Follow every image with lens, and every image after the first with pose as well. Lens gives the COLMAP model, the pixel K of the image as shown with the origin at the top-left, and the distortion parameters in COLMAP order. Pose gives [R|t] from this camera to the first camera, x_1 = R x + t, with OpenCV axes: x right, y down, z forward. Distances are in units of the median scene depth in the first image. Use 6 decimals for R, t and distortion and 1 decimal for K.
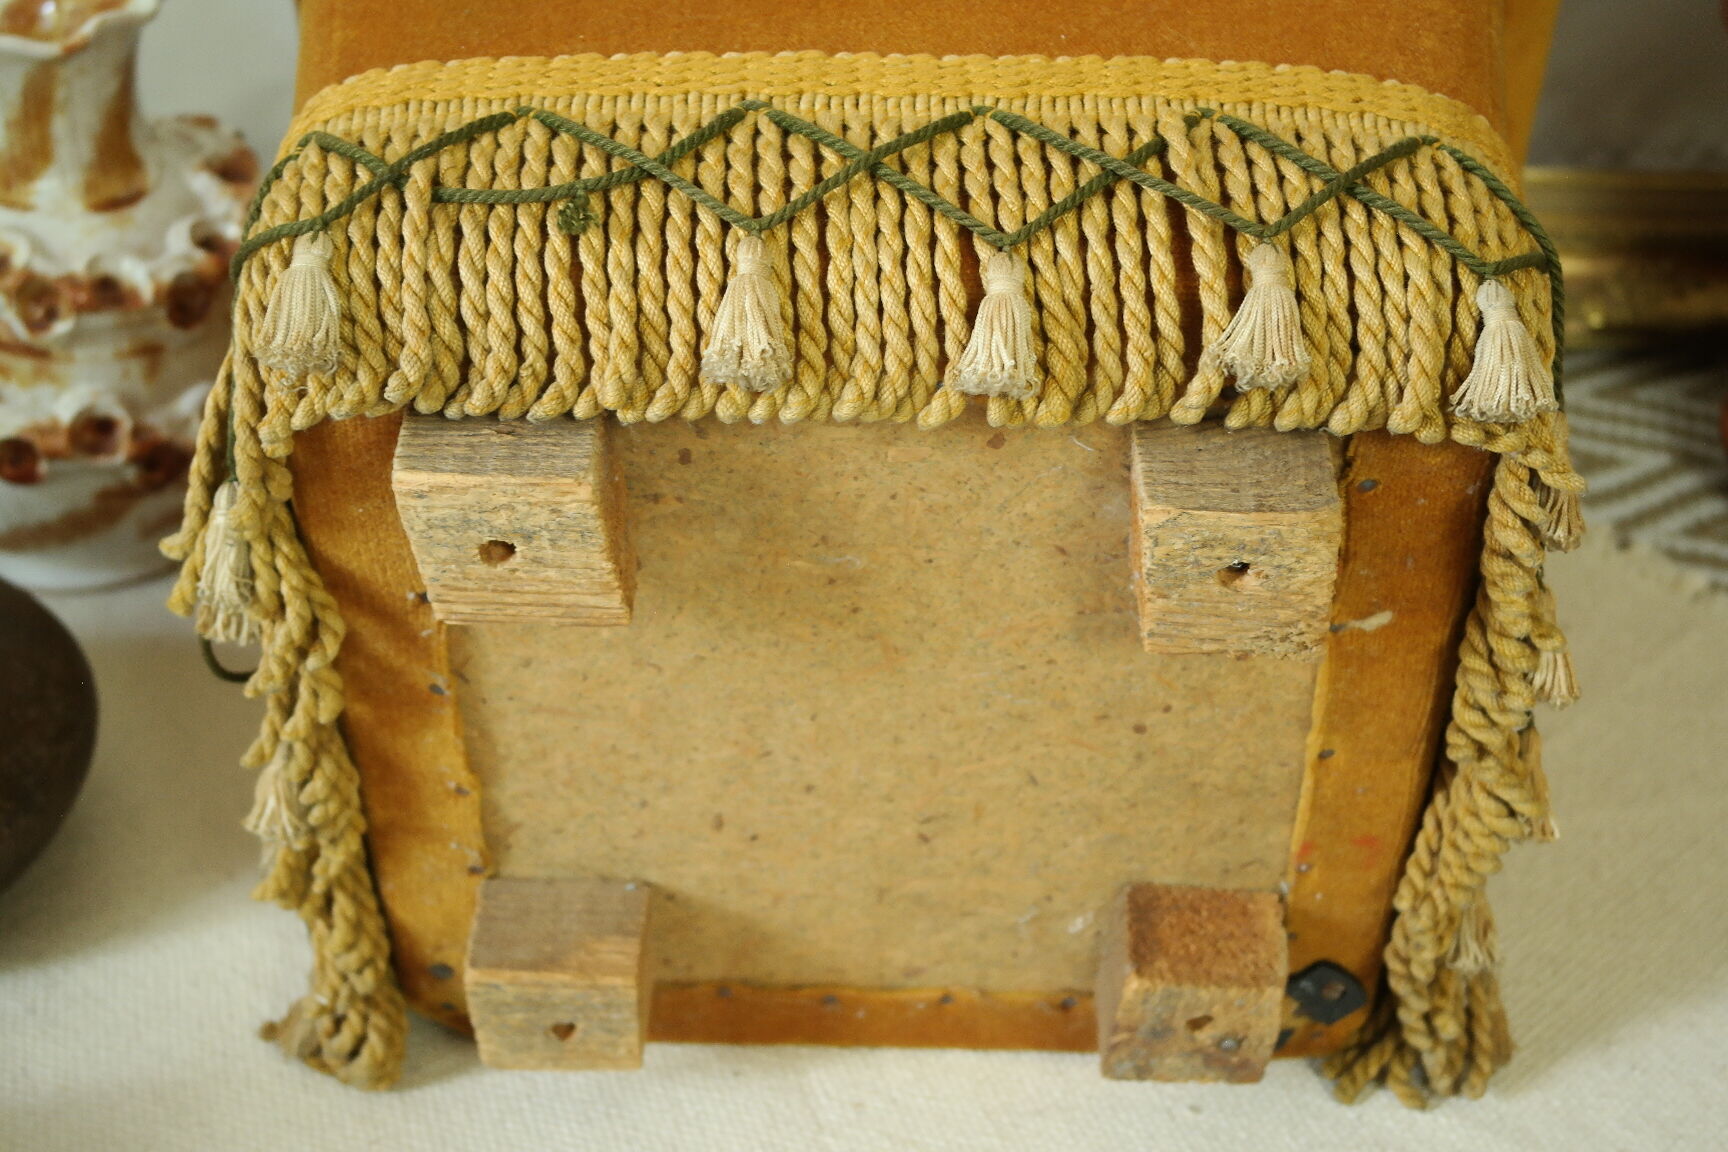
lens RADIAL K [[2531.9, 0, 882.2], [0, 2531.9, 585.8], [0, 0, 1]] dist [-0.001861, 0.000000]
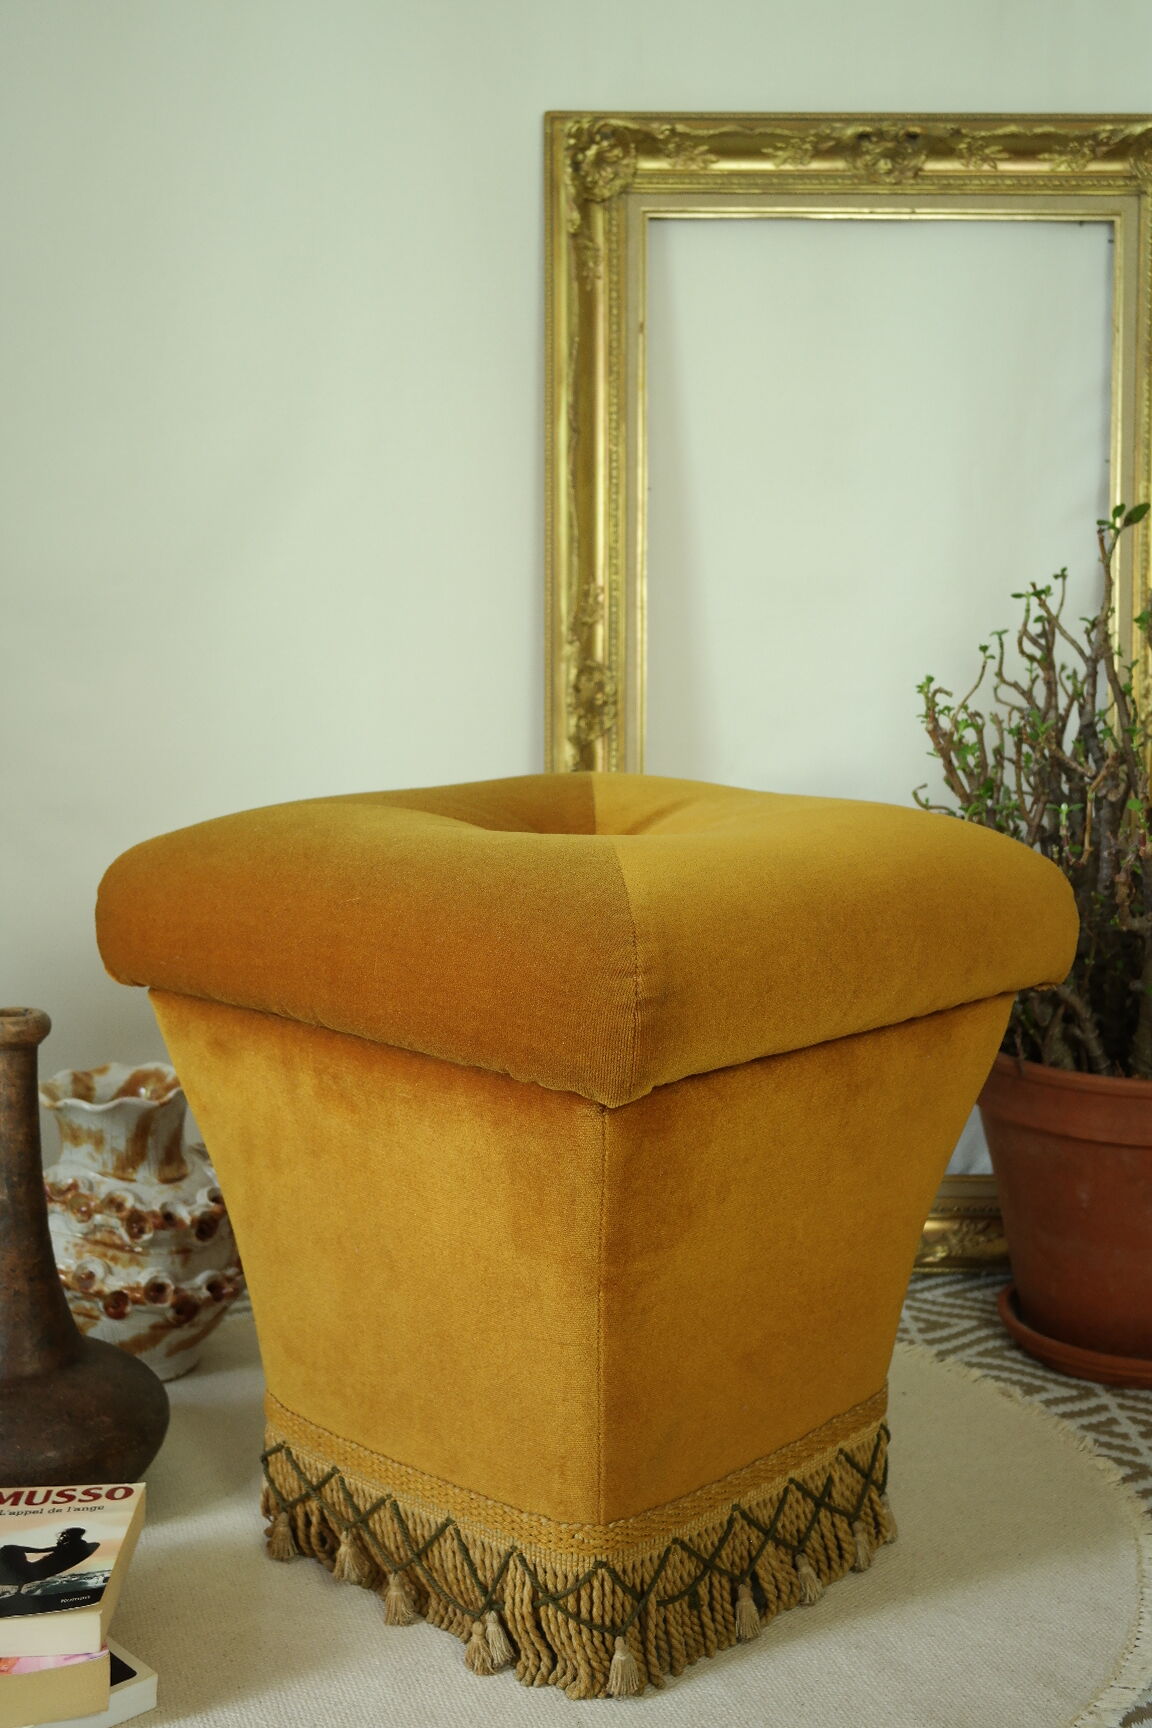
lens RADIAL K [[2059.3, 0, 585.3], [0, 2059.3, 845.5], [0, 0, 1]] dist [0.006767, 0.000000]
pose [[0.999762, -0.014566, -0.016247, 0.064020], [0.007476, 0.928154, -0.372122, 0.225139], [0.020500, 0.371912, 0.928042, -0.656212]]
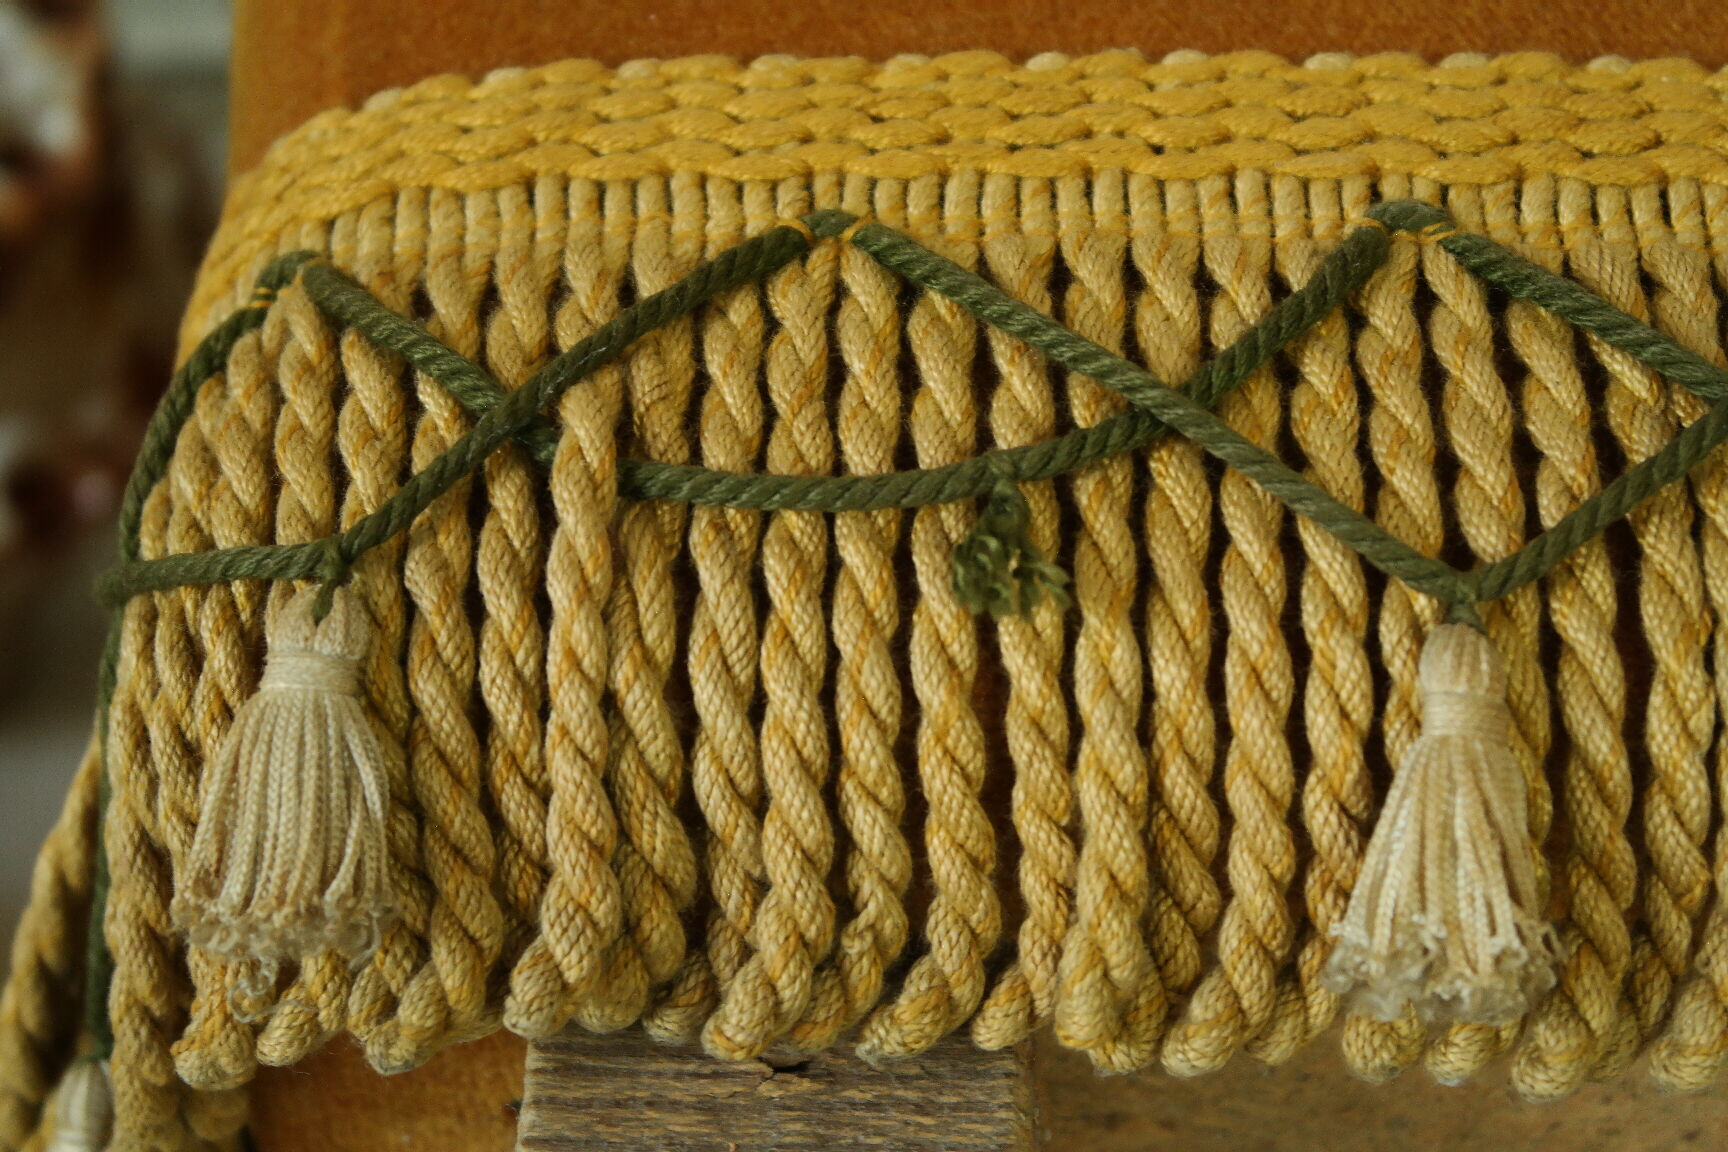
lens RADIAL K [[3501.3, 0, 860.6], [0, 3501.3, 575.1], [0, 0, 1]] dist [0.095413, 0.000000]
pose [[0.999749, 0.013990, -0.017471, -0.130741], [-0.012373, 0.995916, 0.089432, -0.188587], [0.018650, -0.089194, 0.995840, 0.461060]]
